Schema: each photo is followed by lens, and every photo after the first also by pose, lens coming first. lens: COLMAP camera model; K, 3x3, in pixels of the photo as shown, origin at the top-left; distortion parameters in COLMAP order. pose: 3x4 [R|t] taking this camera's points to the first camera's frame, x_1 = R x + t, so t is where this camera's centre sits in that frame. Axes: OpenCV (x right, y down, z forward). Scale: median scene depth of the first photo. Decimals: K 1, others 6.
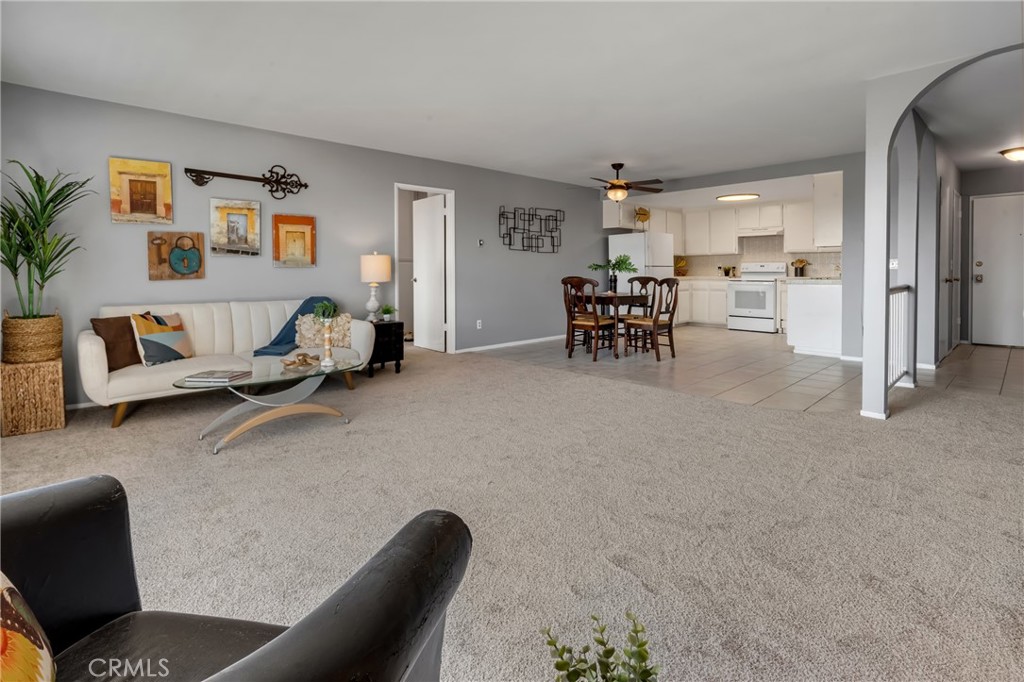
lens RADIAL K [[507.4, 0, 511.3], [0, 507.4, 340.6], [0, 0, 1]] dist [-0.012209, 0.002731]
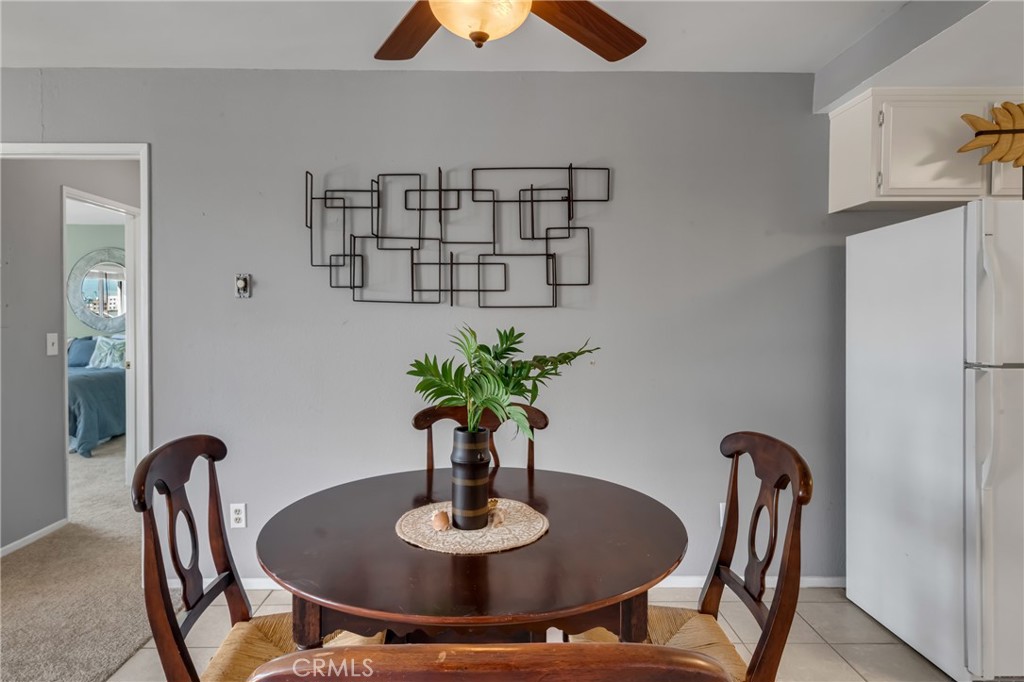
lens RADIAL K [[598.7, 0, 511.1], [0, 598.7, 339.6], [0, 0, 1]] dist [-0.002752, -0.001433]
pose [[0.722739, 0.014722, -0.690964, 0.320000], [-0.100495, 0.991386, -0.083994, -0.127091], [0.683776, 0.130144, 0.717992, 0.759202]]
